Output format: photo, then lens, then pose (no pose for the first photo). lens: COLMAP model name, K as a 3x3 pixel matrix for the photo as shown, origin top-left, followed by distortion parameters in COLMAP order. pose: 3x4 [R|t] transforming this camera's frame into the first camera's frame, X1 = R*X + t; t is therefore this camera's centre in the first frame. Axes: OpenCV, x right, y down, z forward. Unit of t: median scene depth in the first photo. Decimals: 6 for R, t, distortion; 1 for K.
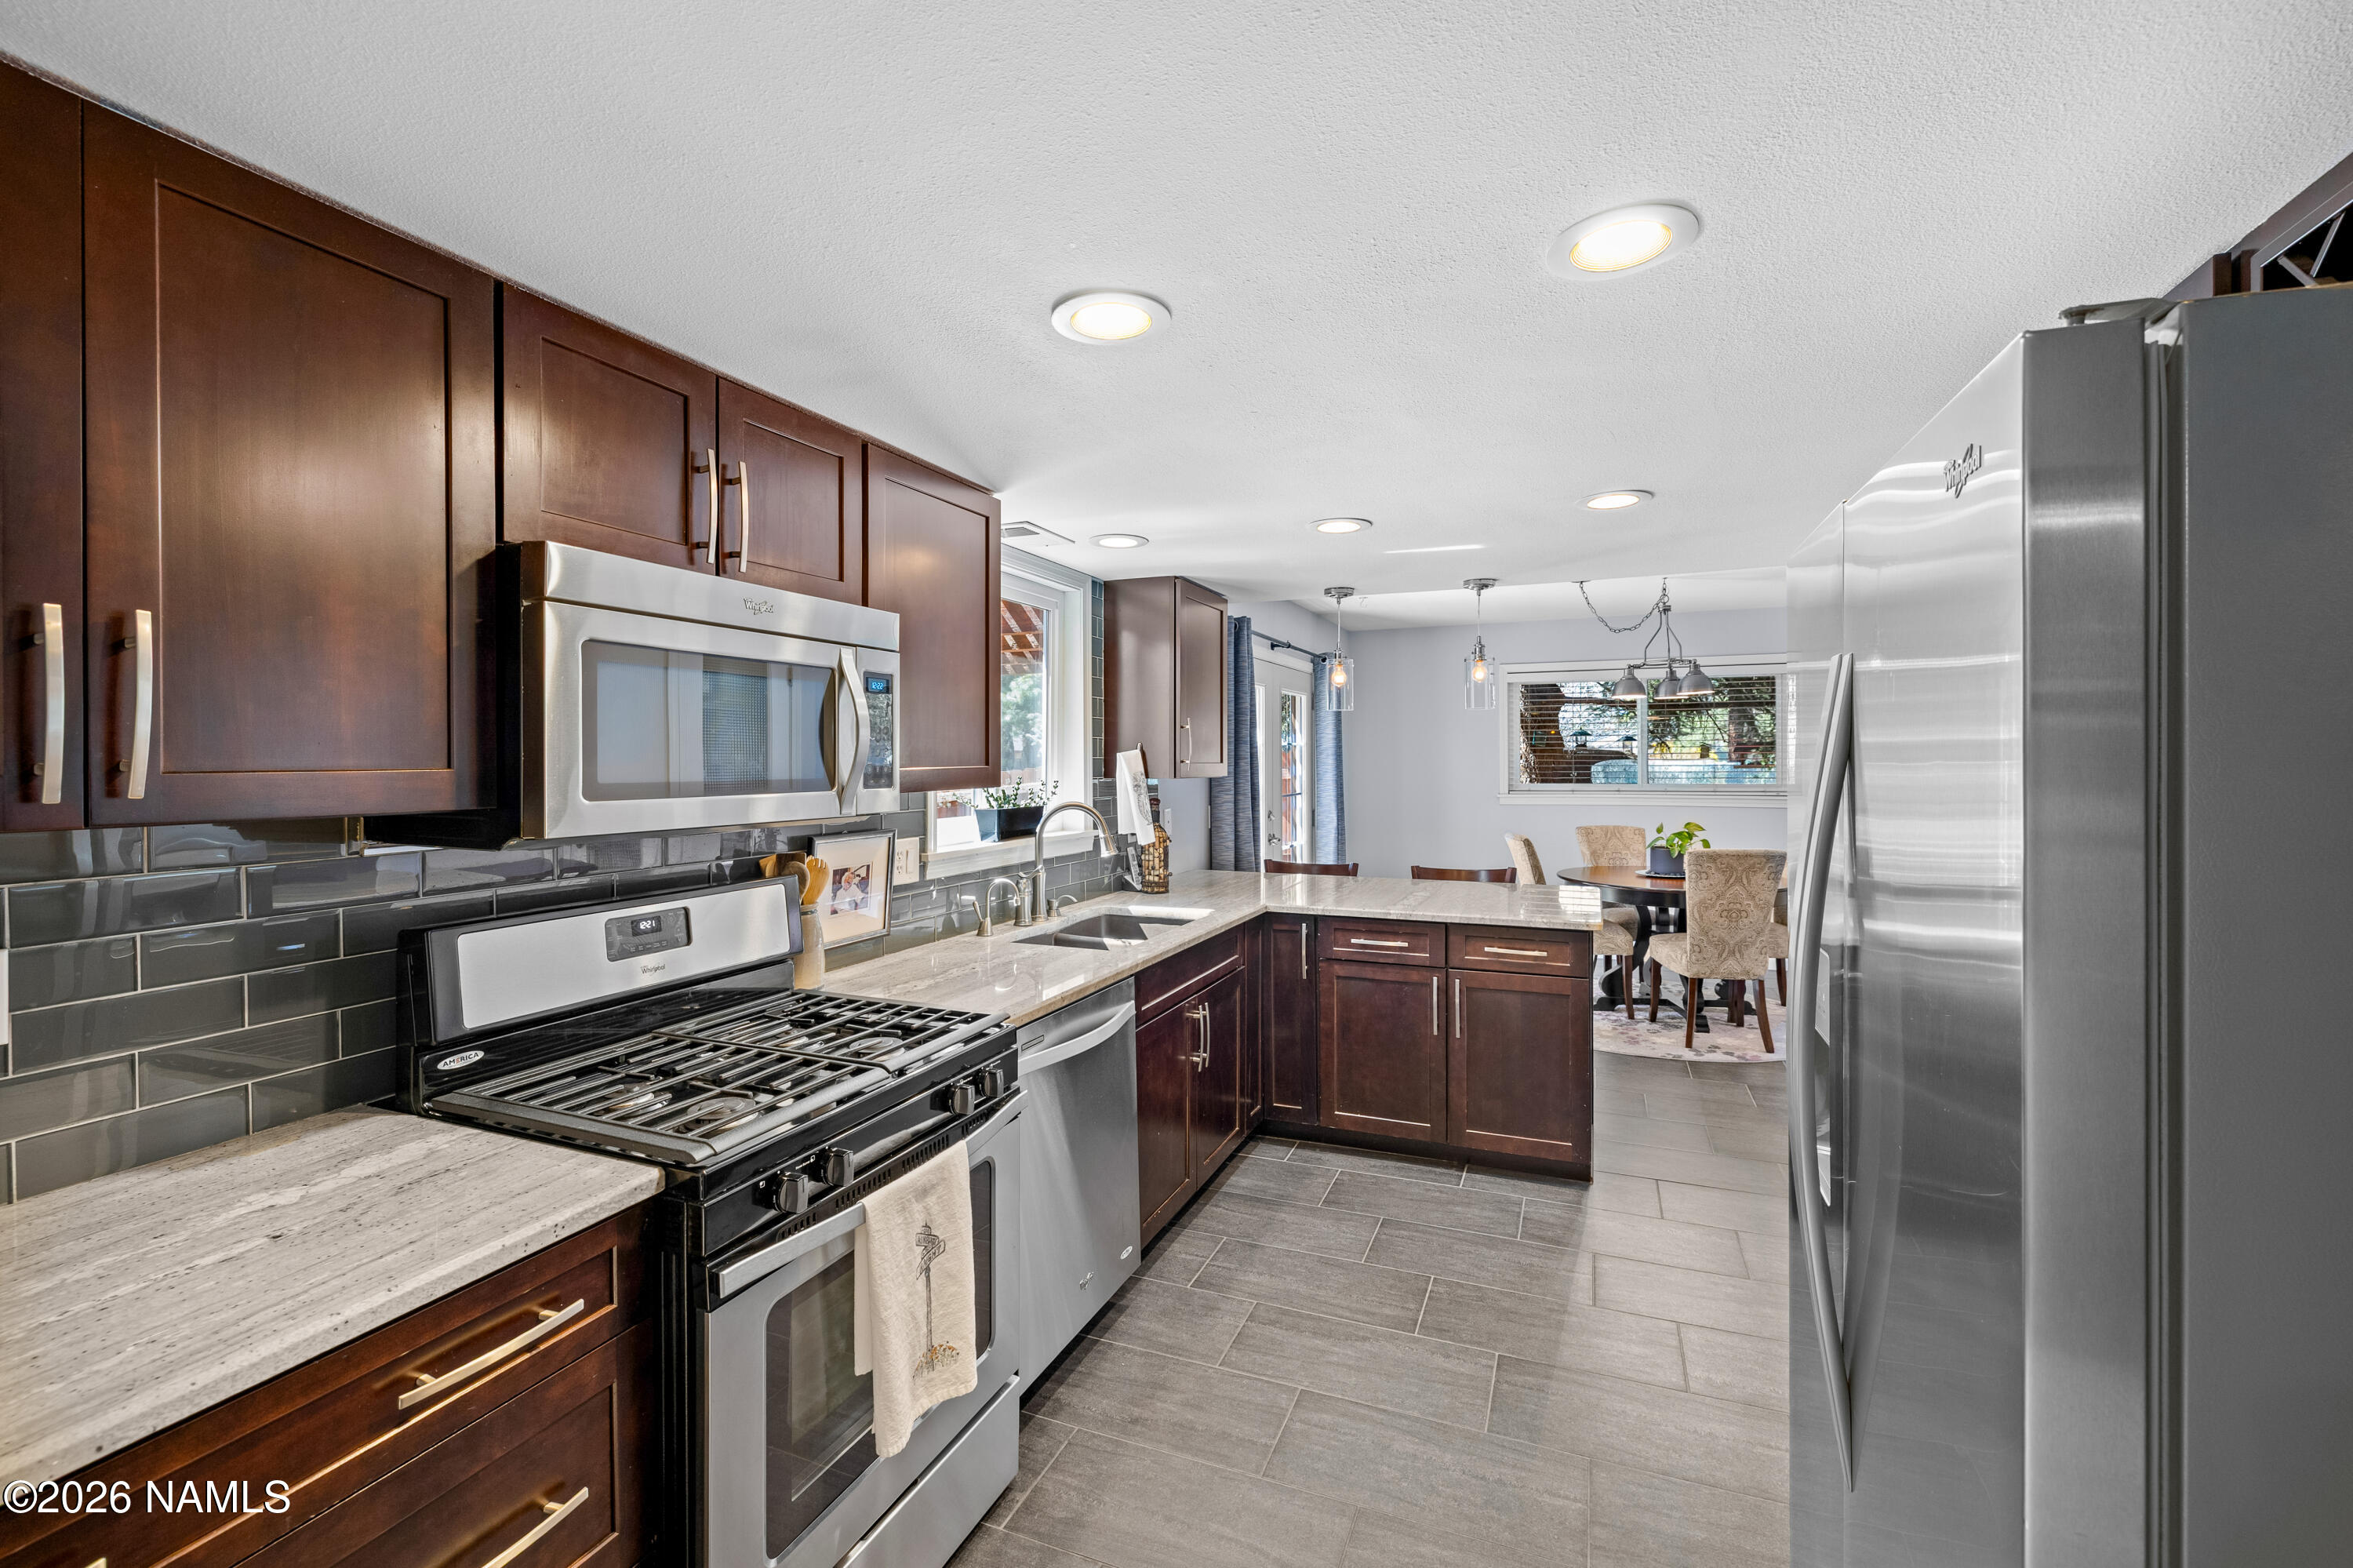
lens RADIAL K [[992.7, 0, 1188.7], [0, 992.7, 765.8], [0, 0, 1]] dist [-0.000255, 0.000672]
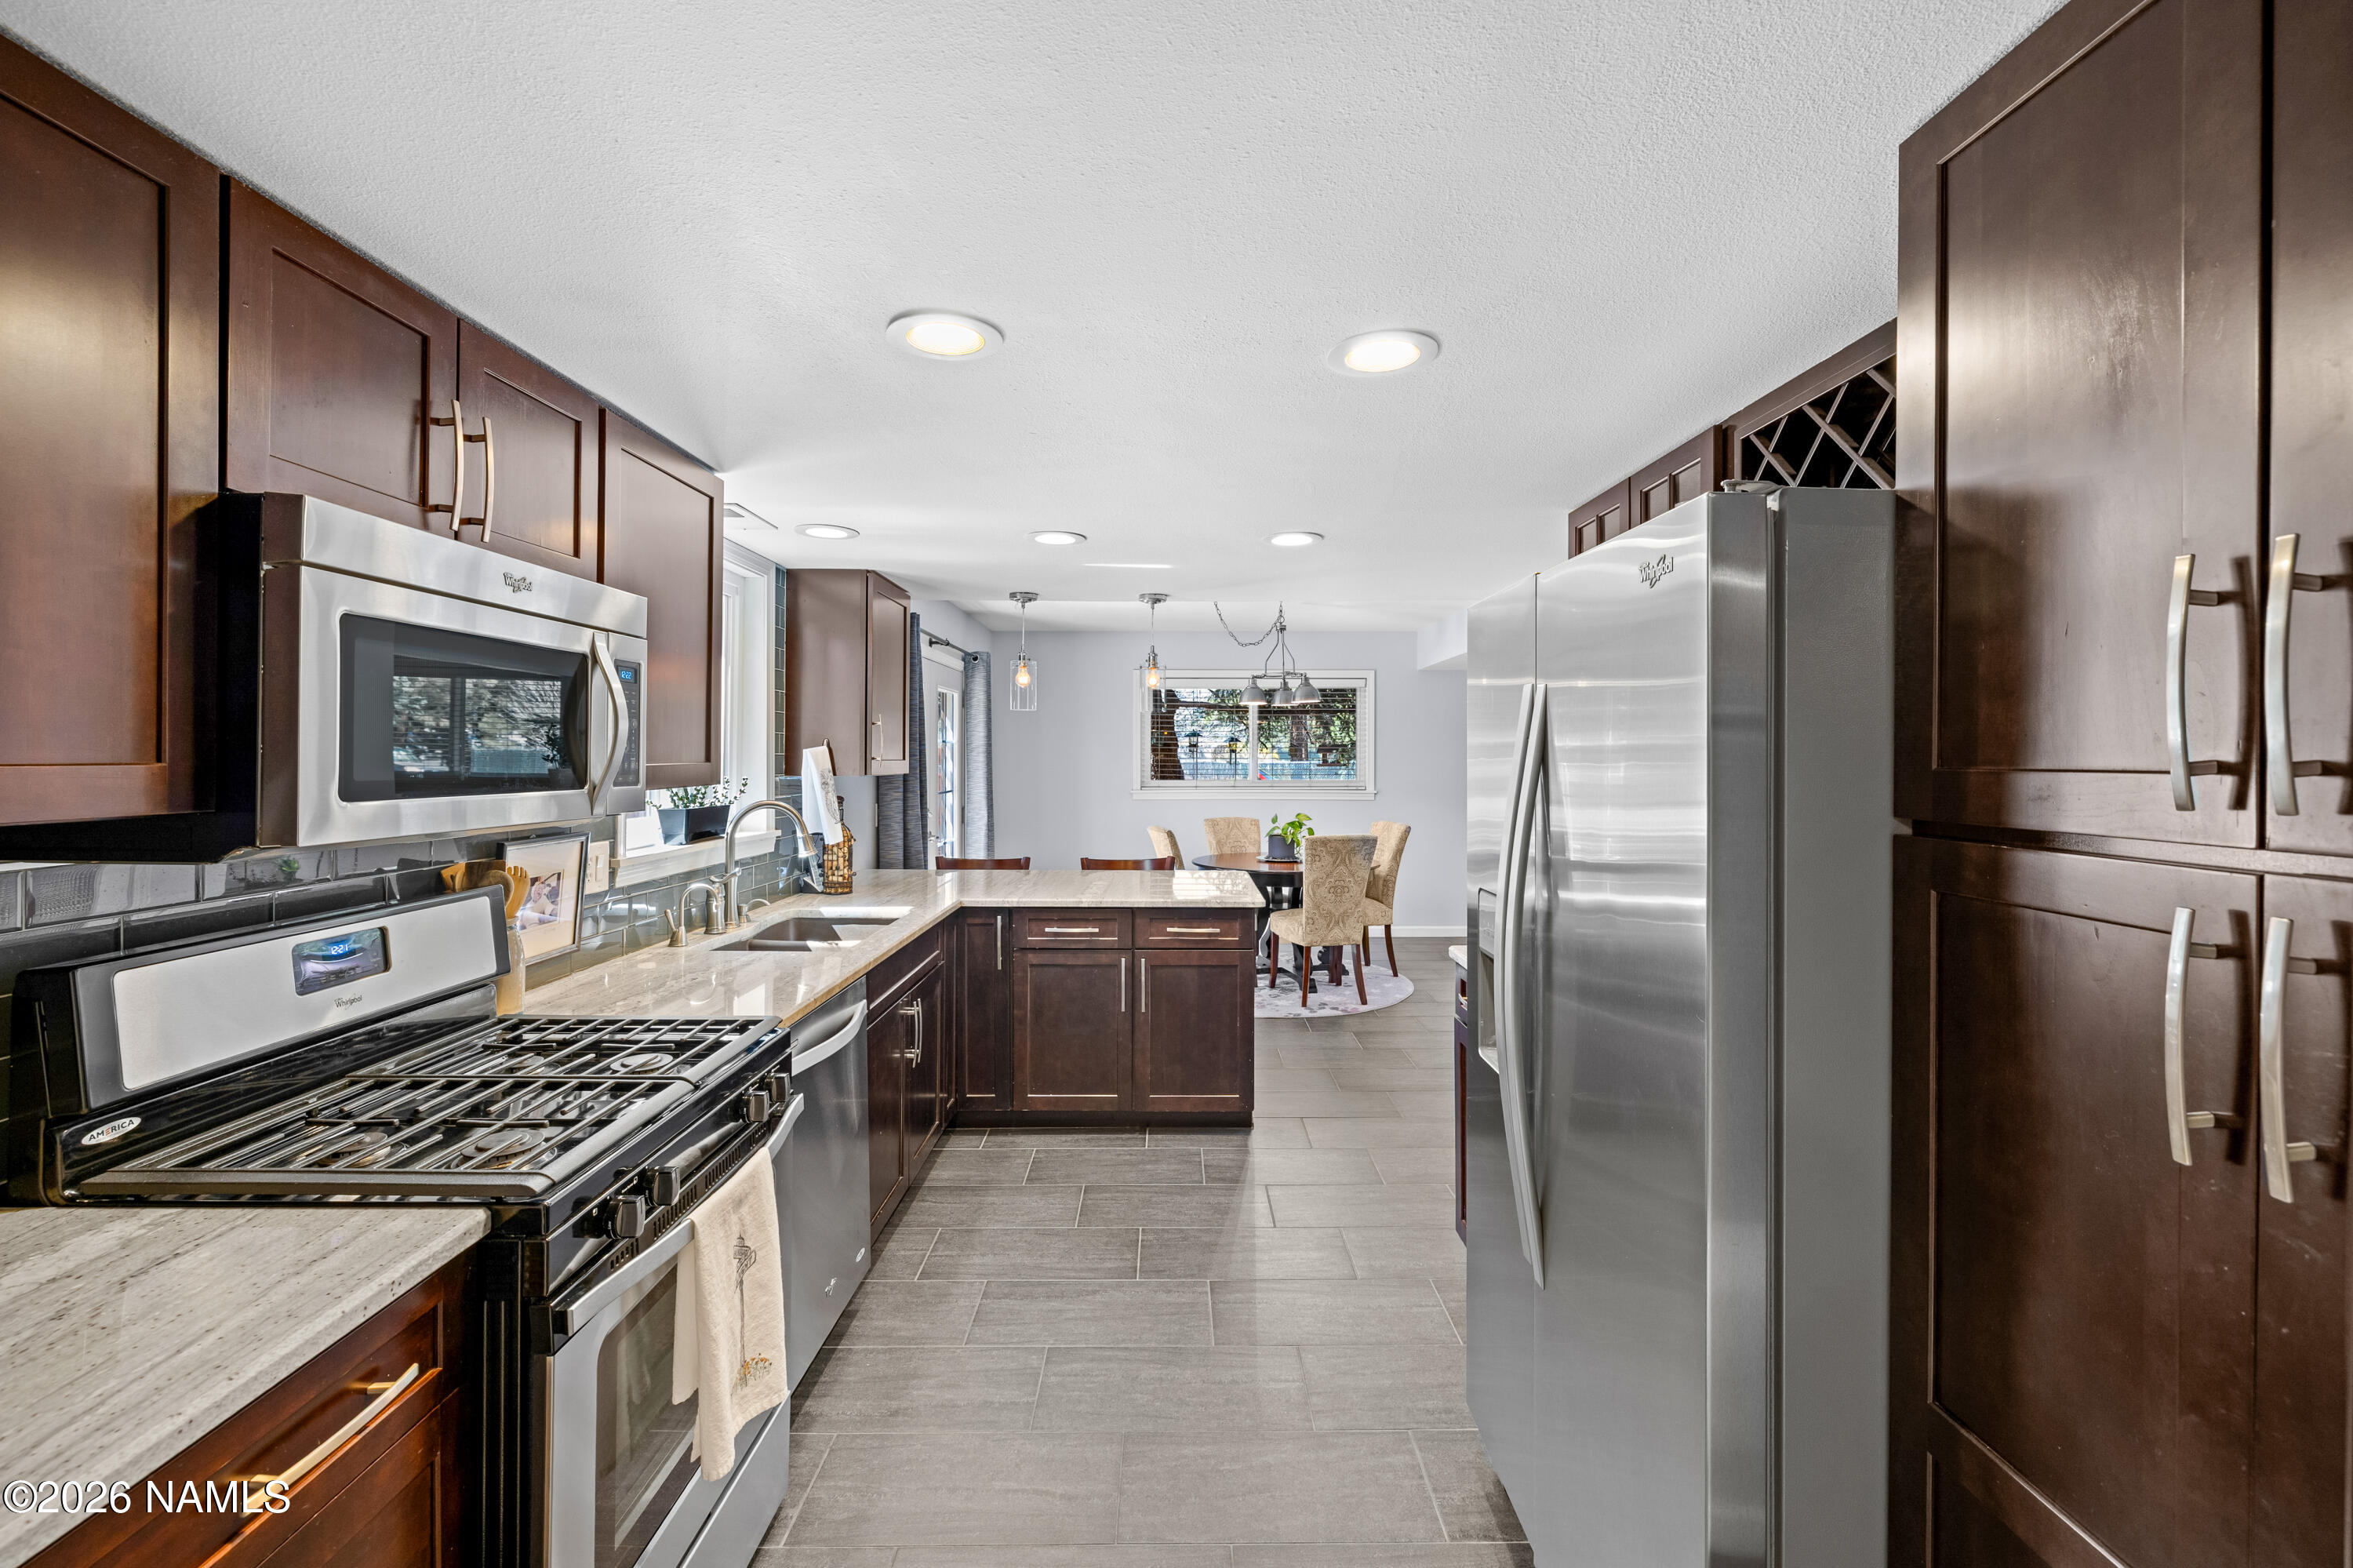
lens RADIAL K [[996.0, 0, 1178.1], [0, 996.0, 759.4], [0, 0, 1]] dist [0.000680, -0.000022]
pose [[0.922776, 0.005178, 0.385301, -0.153409], [-0.003665, 0.999982, -0.004663, 0.000117], [-0.385318, 0.002891, 0.922779, -0.038807]]
